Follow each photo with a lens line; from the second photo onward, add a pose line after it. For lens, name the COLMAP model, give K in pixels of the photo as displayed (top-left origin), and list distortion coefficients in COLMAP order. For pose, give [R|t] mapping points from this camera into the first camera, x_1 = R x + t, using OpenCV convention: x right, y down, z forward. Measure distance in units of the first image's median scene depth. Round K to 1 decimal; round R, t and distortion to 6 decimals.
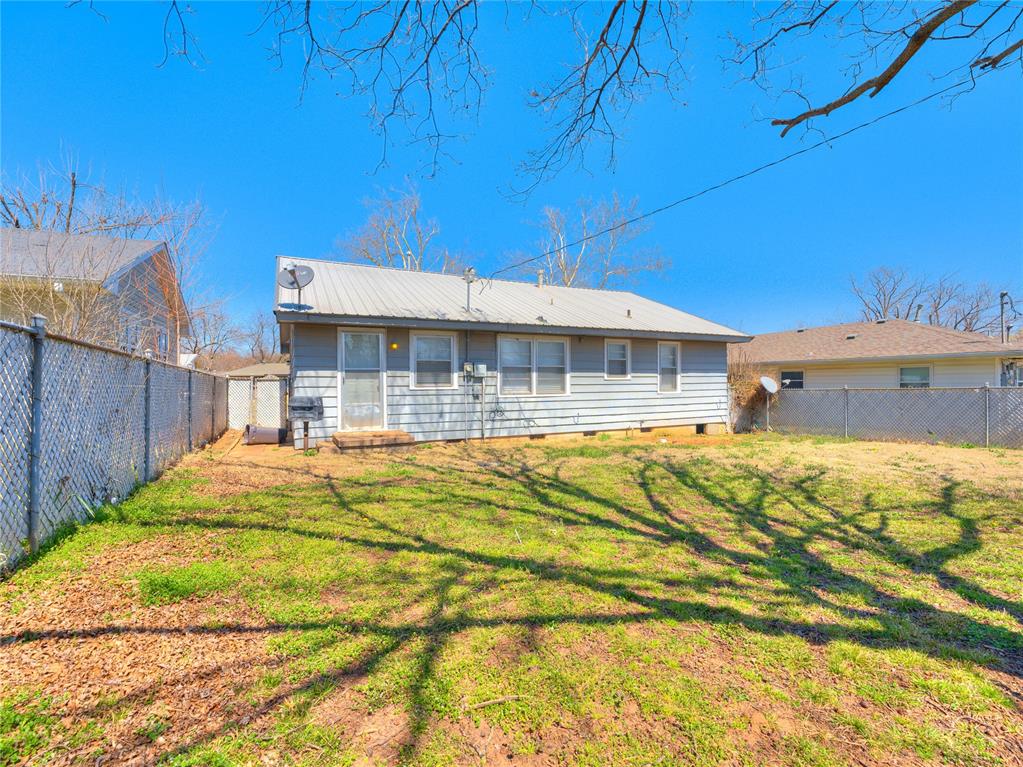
lens RADIAL K [[471.3, 0, 517.1], [0, 471.3, 381.6], [0, 0, 1]] dist [-0.028301, -0.000063]
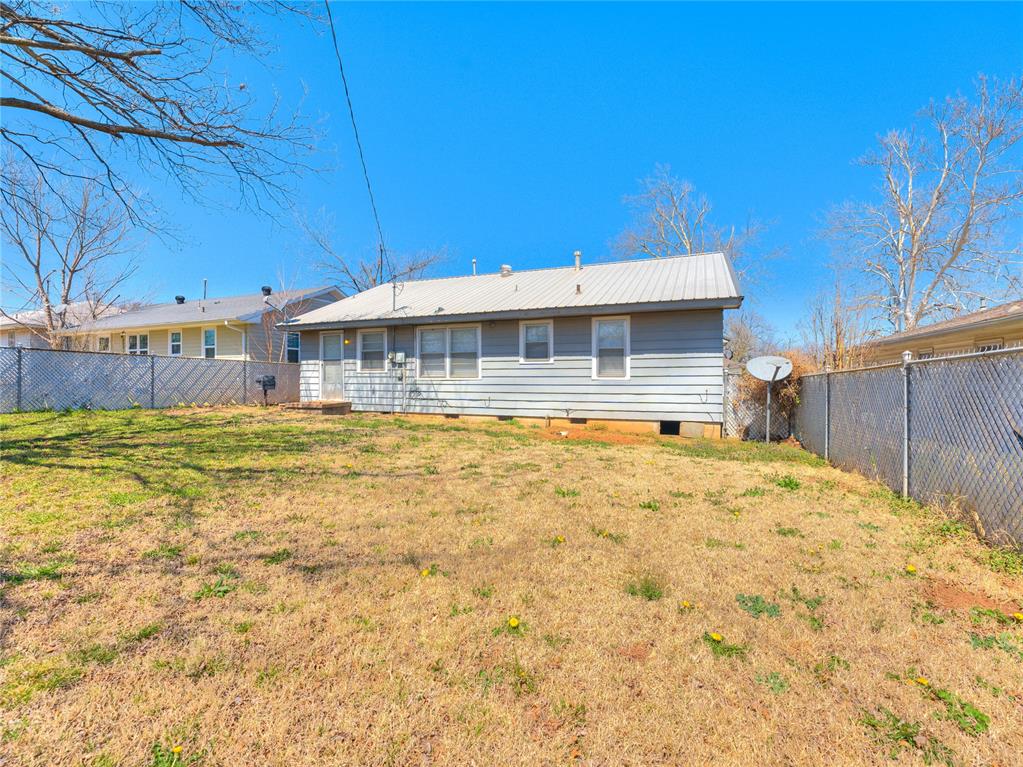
lens RADIAL K [[471.3, 0, 517.1], [0, 471.3, 381.6], [0, 0, 1]] dist [-0.028301, -0.000063]
pose [[0.658346, 0.012261, -0.752616, 0.979702], [-0.000670, 0.999876, 0.015704, 0.018510], [0.752715, -0.009835, 0.658273, 0.392092]]
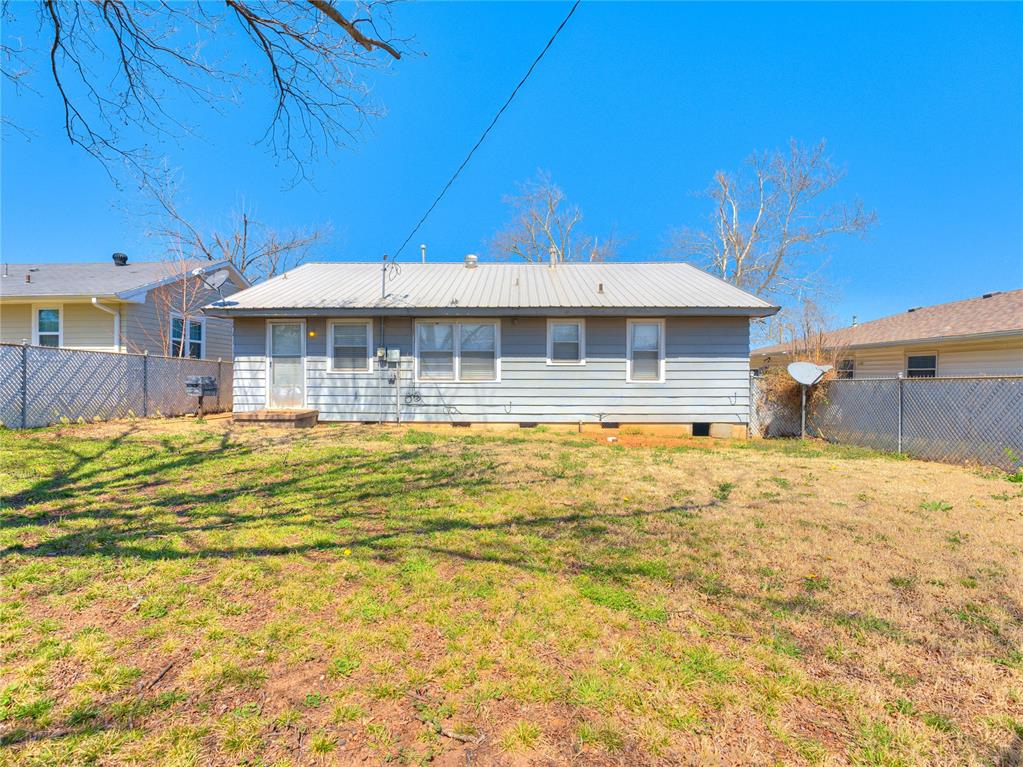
lens RADIAL K [[471.3, 0, 517.1], [0, 471.3, 381.6], [0, 0, 1]] dist [-0.028301, -0.000063]
pose [[0.887238, 0.016205, -0.461027, 0.588078], [-0.007242, 0.999749, 0.021204, 0.008870], [0.461255, -0.015474, 0.887133, 0.204966]]
